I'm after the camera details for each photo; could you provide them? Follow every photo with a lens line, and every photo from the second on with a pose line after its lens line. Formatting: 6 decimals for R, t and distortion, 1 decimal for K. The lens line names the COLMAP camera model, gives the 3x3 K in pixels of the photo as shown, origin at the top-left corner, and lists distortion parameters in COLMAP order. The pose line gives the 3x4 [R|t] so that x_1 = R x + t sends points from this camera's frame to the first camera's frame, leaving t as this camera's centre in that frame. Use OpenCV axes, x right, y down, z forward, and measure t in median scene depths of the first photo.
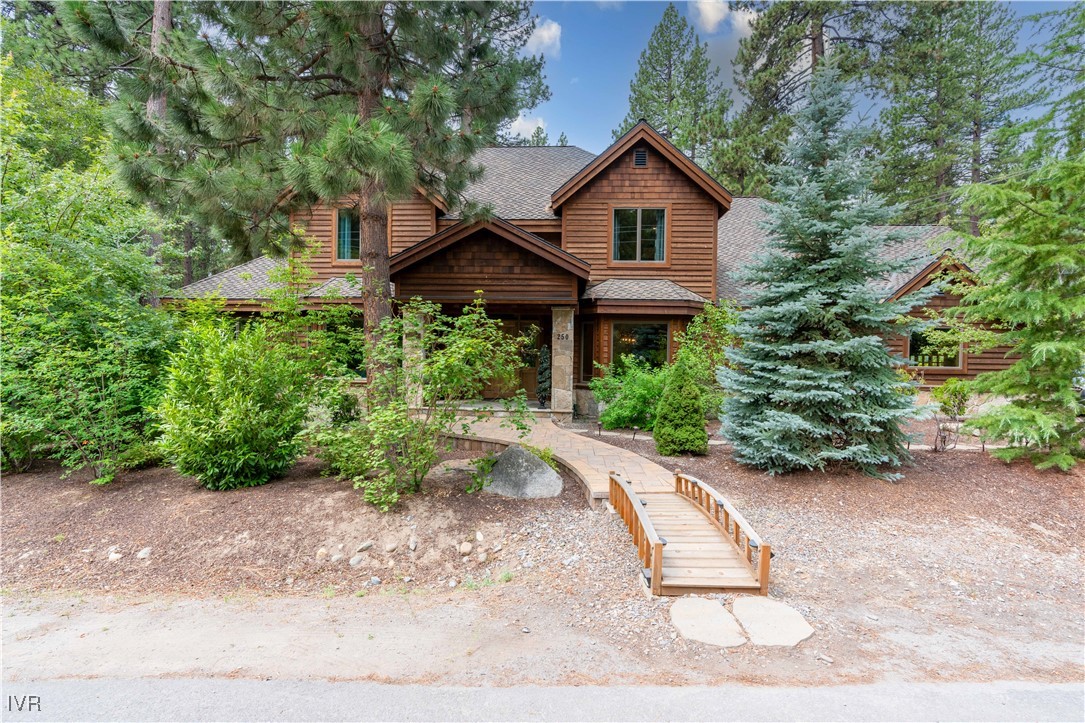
lens RADIAL K [[495.5, 0, 562.5], [0, 495.5, 316.6], [0, 0, 1]] dist [-0.002201, 0.001365]
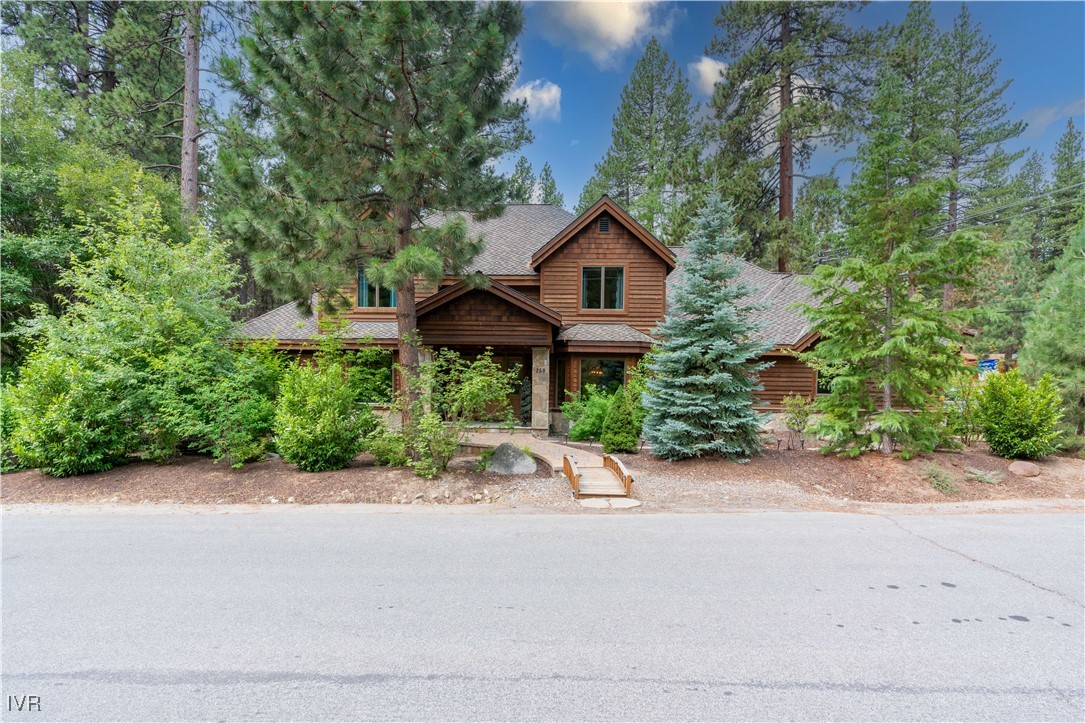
lens RADIAL K [[495.5, 0, 548.1], [0, 495.5, 375.5], [0, 0, 1]] dist [-0.002201, 0.001365]
pose [[0.999997, 0.000561, 0.002544, 0.022971], [-0.000707, 0.998328, 0.057807, -0.027930], [-0.002507, -0.057808, 0.998325, -0.379479]]
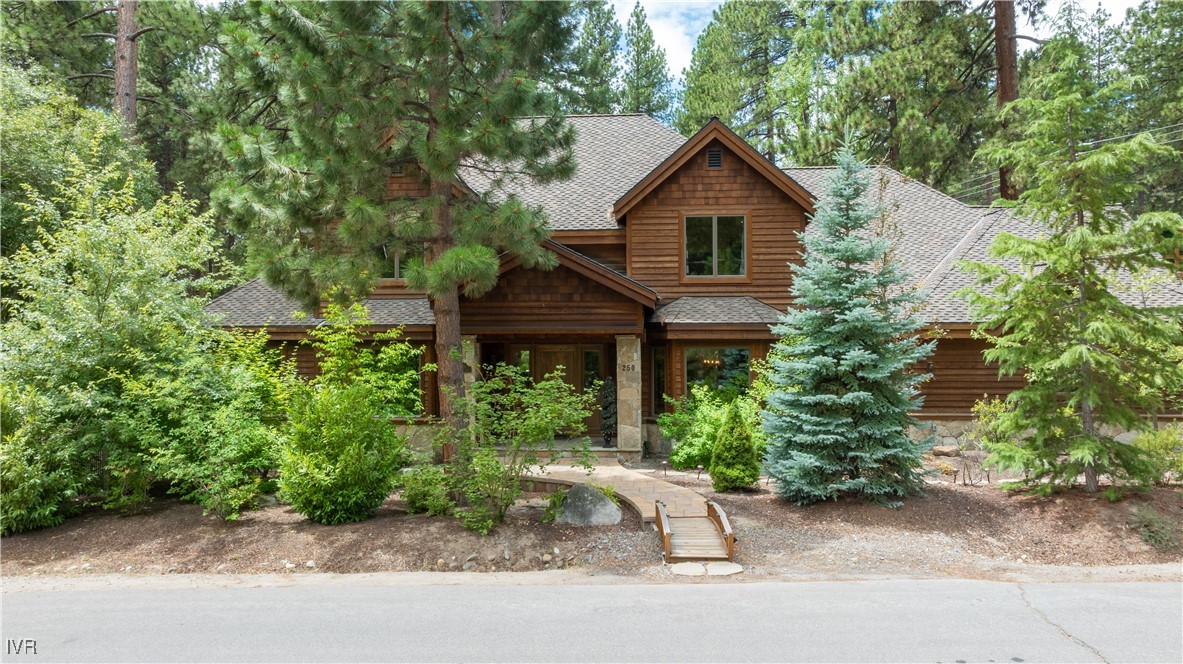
lens RADIAL K [[807.6, 0, 621.5], [0, 807.6, 295.5], [0, 0, 1]] dist [-0.001314, 0.013145]
pose [[0.999355, -0.019661, -0.030041, 0.047412], [0.019898, 0.999773, 0.007613, -0.140910], [0.029885, -0.008206, 0.999520, -0.647783]]
